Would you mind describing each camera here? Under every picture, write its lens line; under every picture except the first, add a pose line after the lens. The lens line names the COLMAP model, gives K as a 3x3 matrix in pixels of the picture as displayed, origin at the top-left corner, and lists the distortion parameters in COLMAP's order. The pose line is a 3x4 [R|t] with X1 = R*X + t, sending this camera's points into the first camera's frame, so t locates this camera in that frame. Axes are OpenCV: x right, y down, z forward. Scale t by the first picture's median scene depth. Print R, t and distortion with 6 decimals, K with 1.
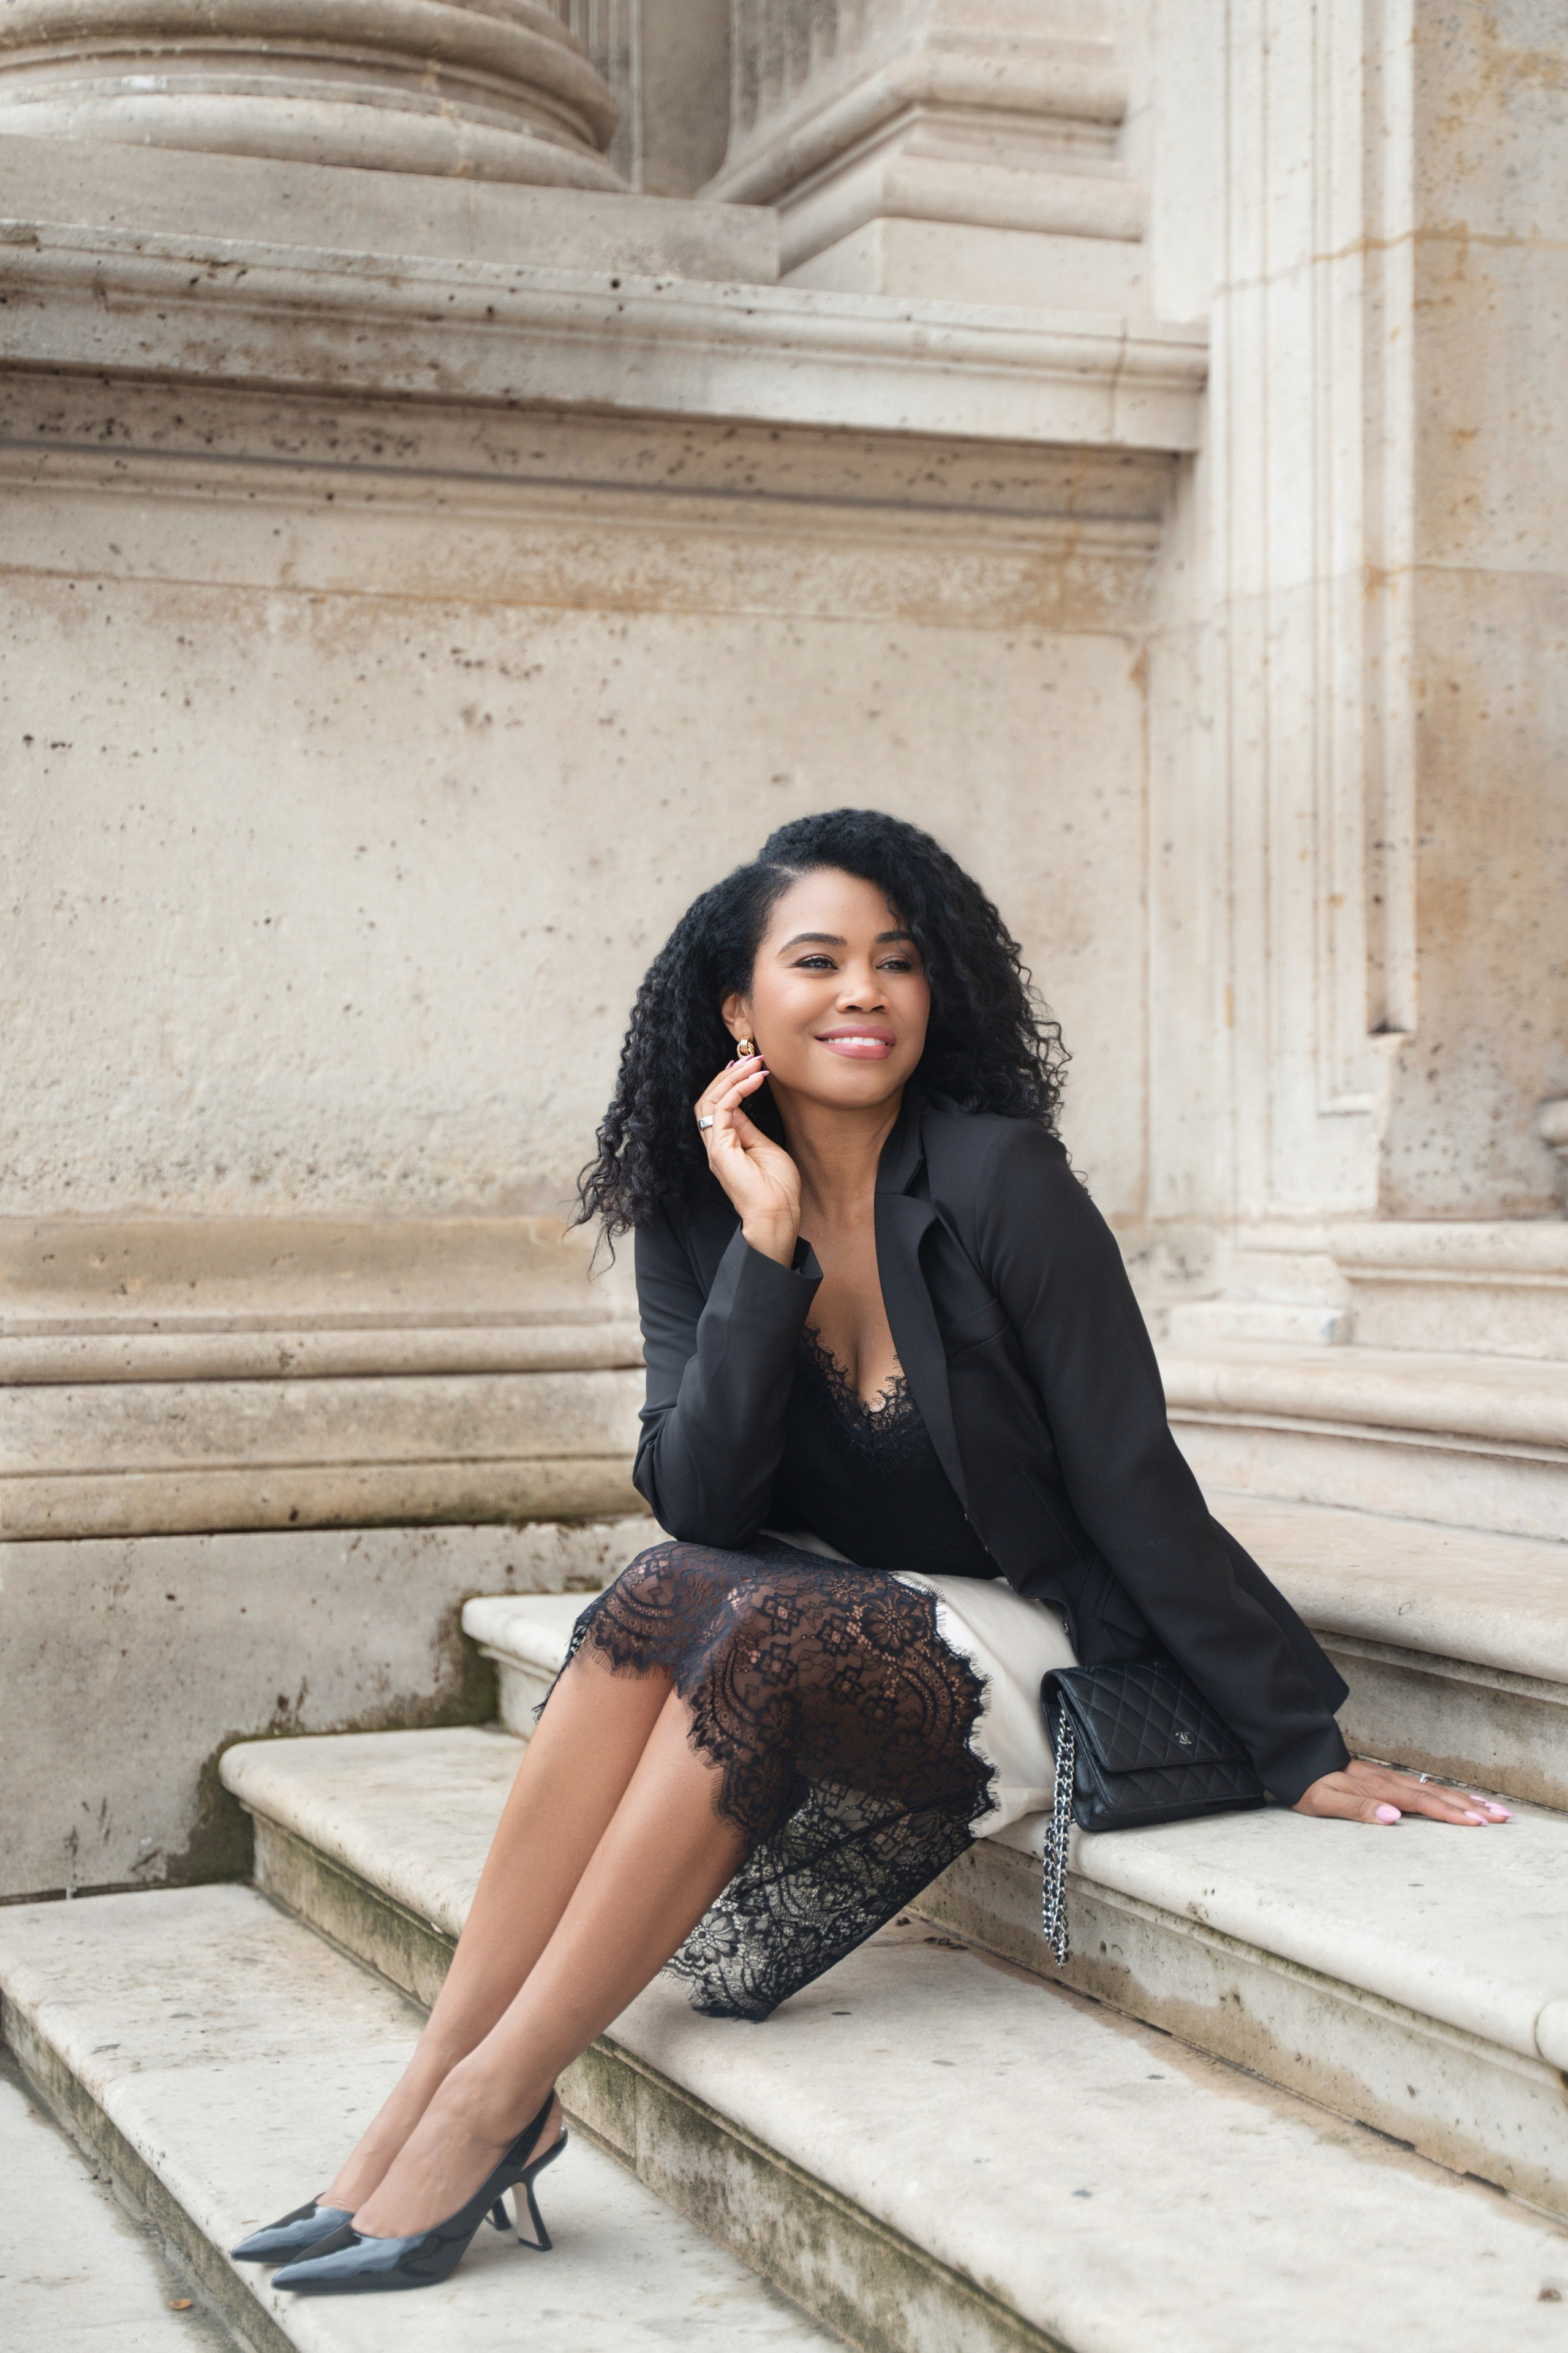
lens RADIAL K [[3752.0, 0, 761.2], [0, 3752.0, 1087.2], [0, 0, 1]] dist [0.128894, 0.000000]
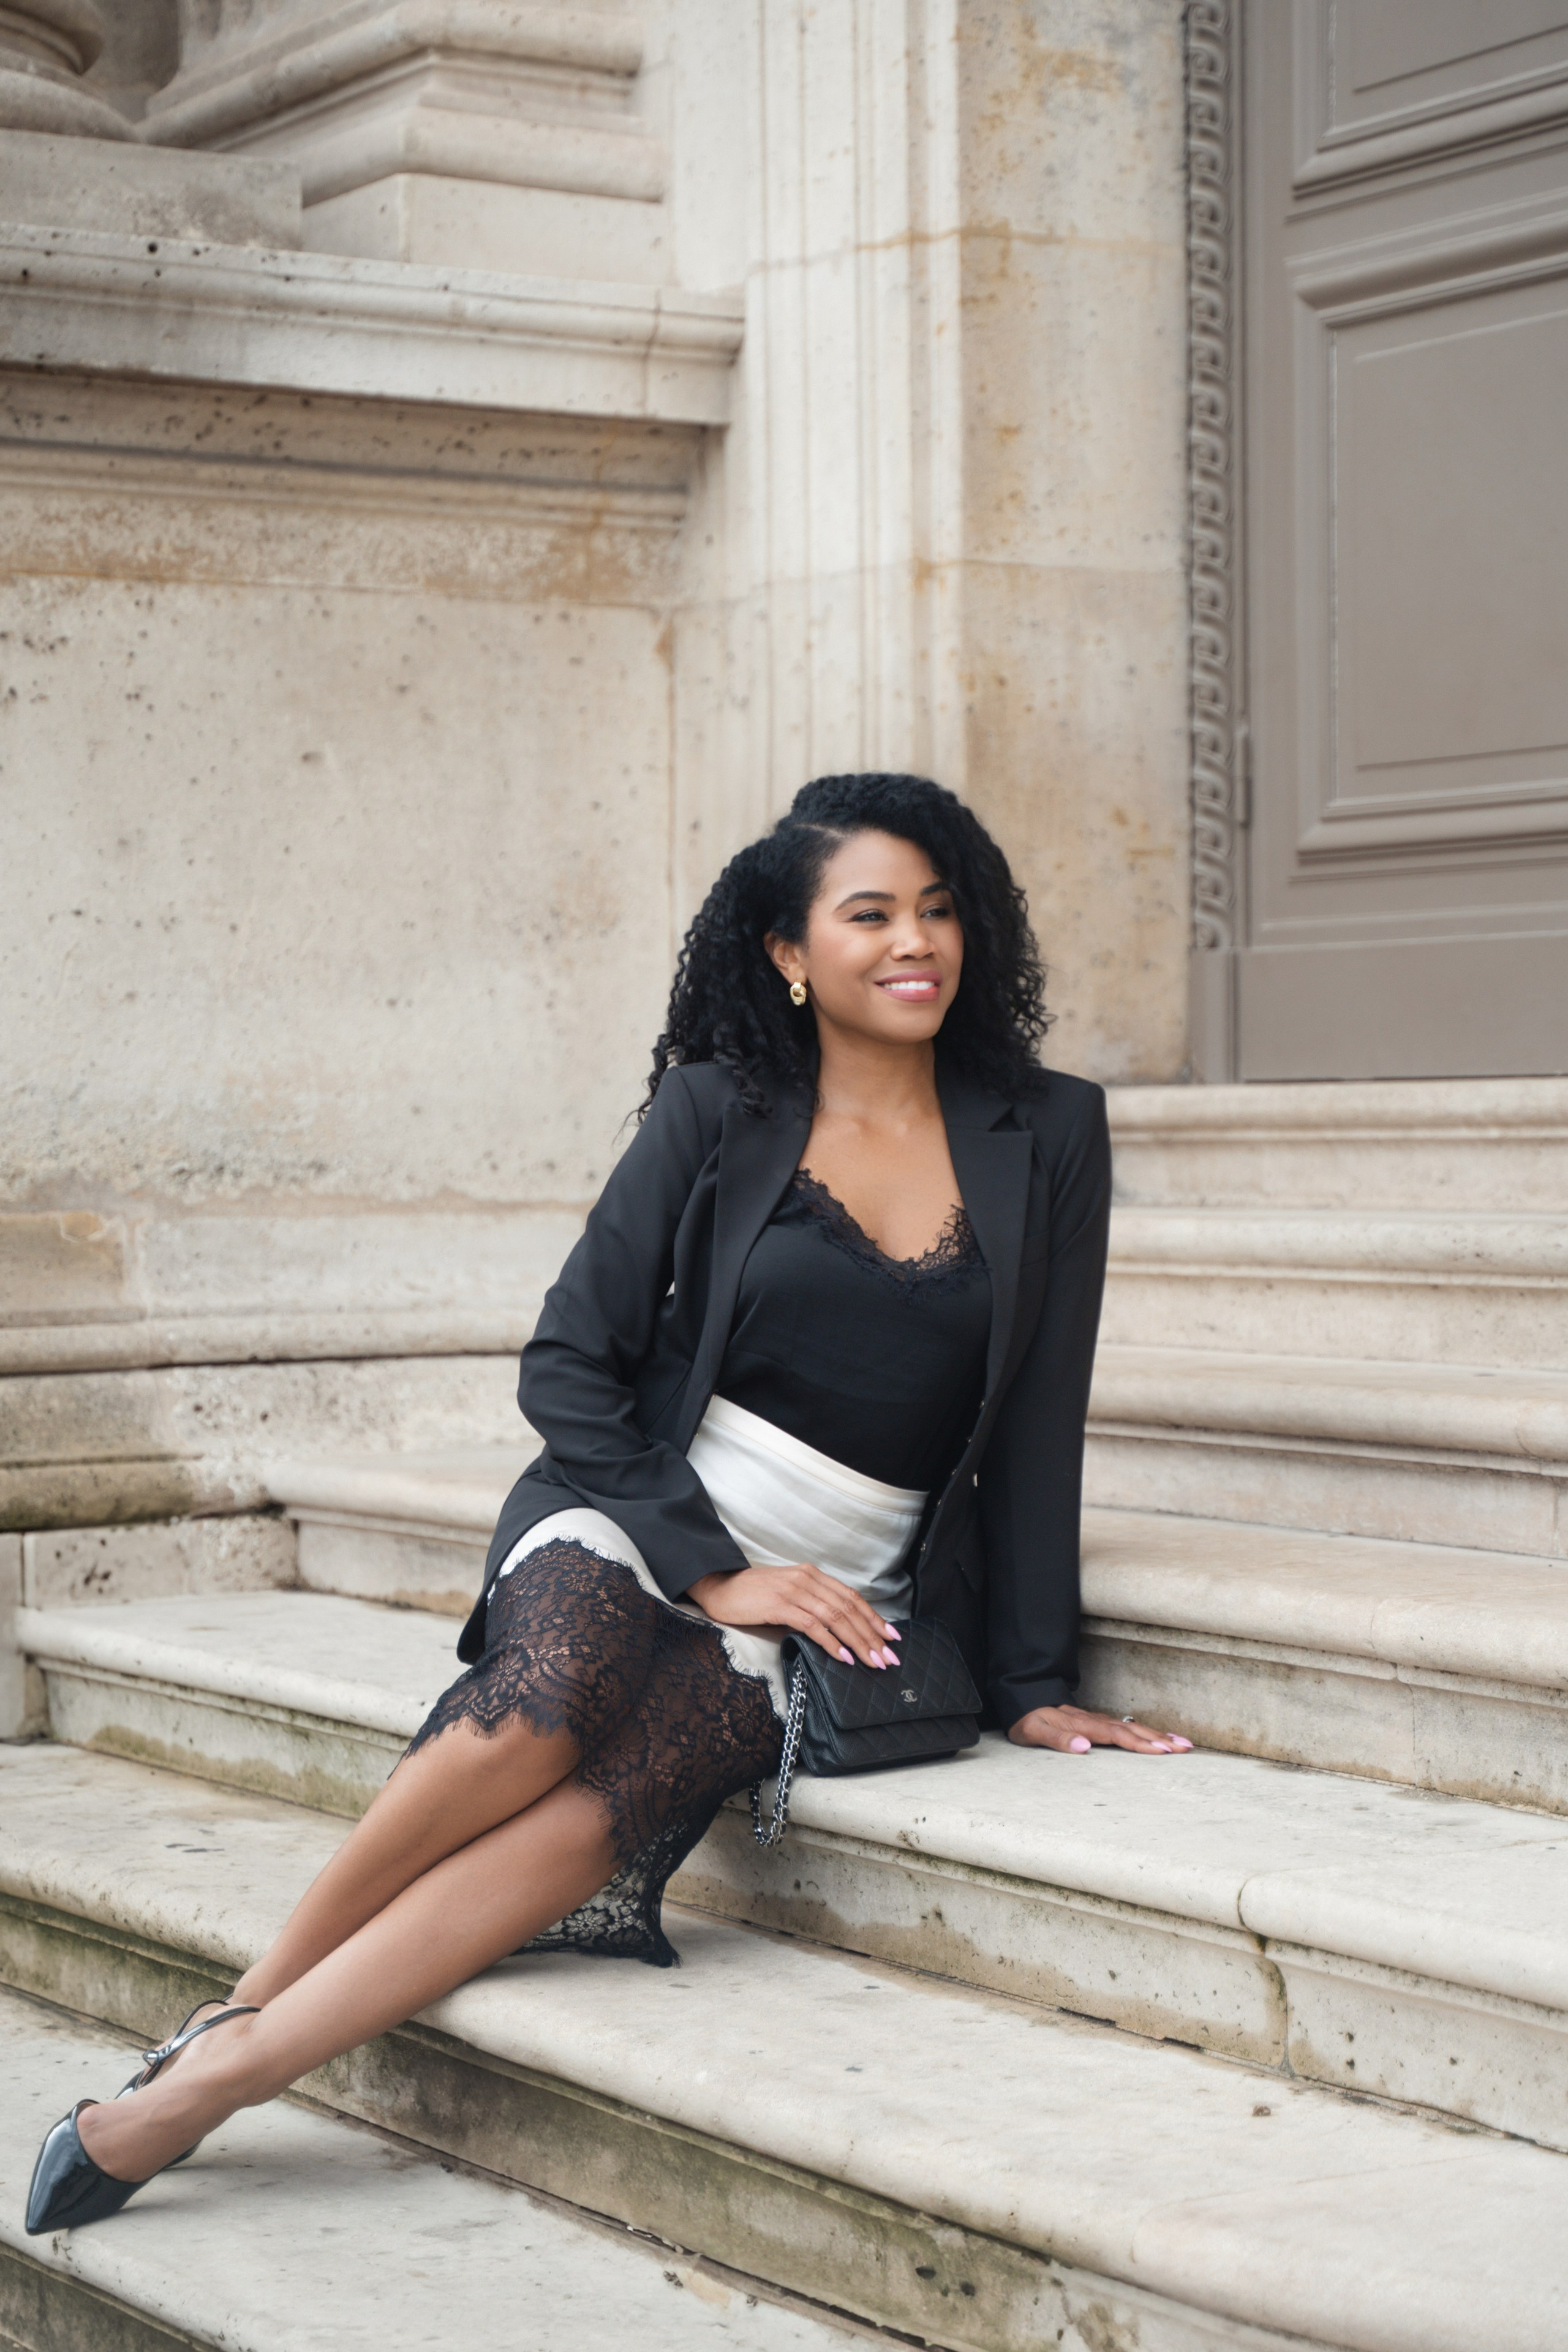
lens RADIAL K [[4594.8, 0, 764.3], [0, 4594.8, 1093.4], [0, 0, 1]] dist [0.208139, 0.000000]
pose [[0.983019, -0.006327, 0.183393, -0.102137], [0.002861, 0.999812, 0.019162, -0.018273], [-0.183480, -0.018312, 0.982853, -0.198188]]
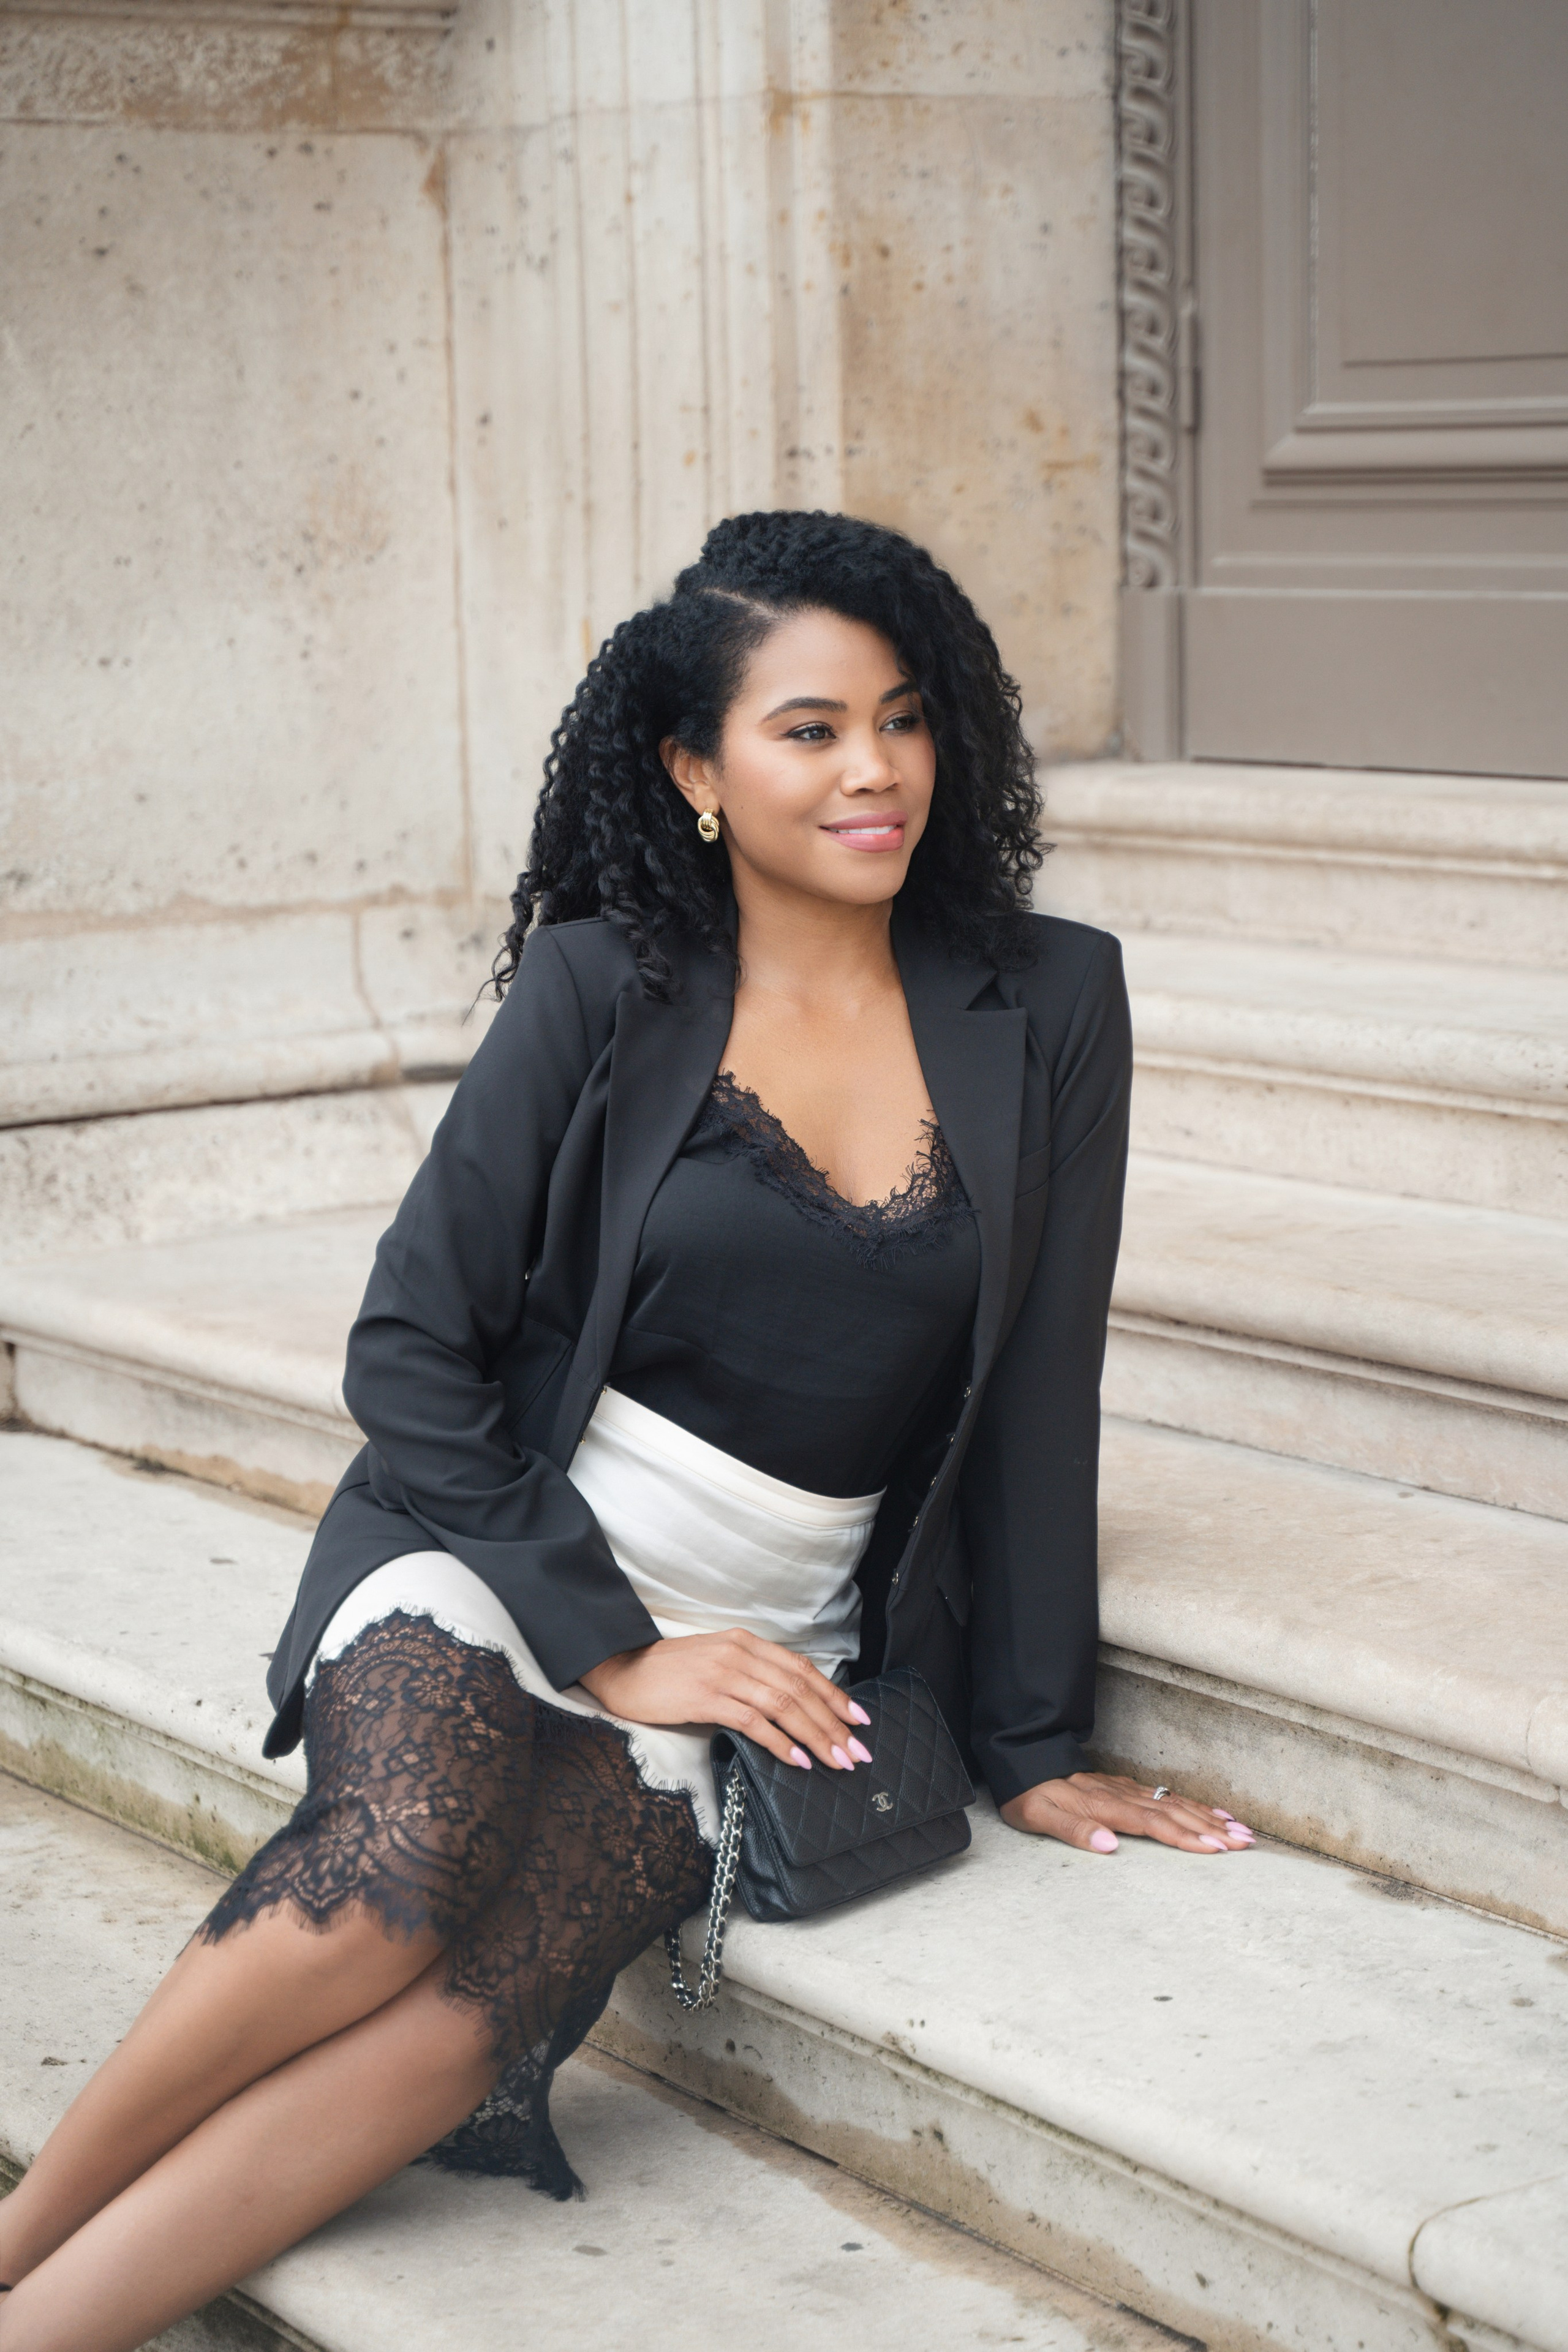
lens RADIAL K [[4731.5, 0, 767.7], [0, 4731.5, 1126.7], [0, 0, 1]] dist [0.251414, 0.000000]
pose [[0.968789, -0.057001, 0.241243, -0.086217], [0.017492, 0.986496, 0.162846, -0.084623], [-0.247267, -0.153544, 0.956704, 0.025527]]
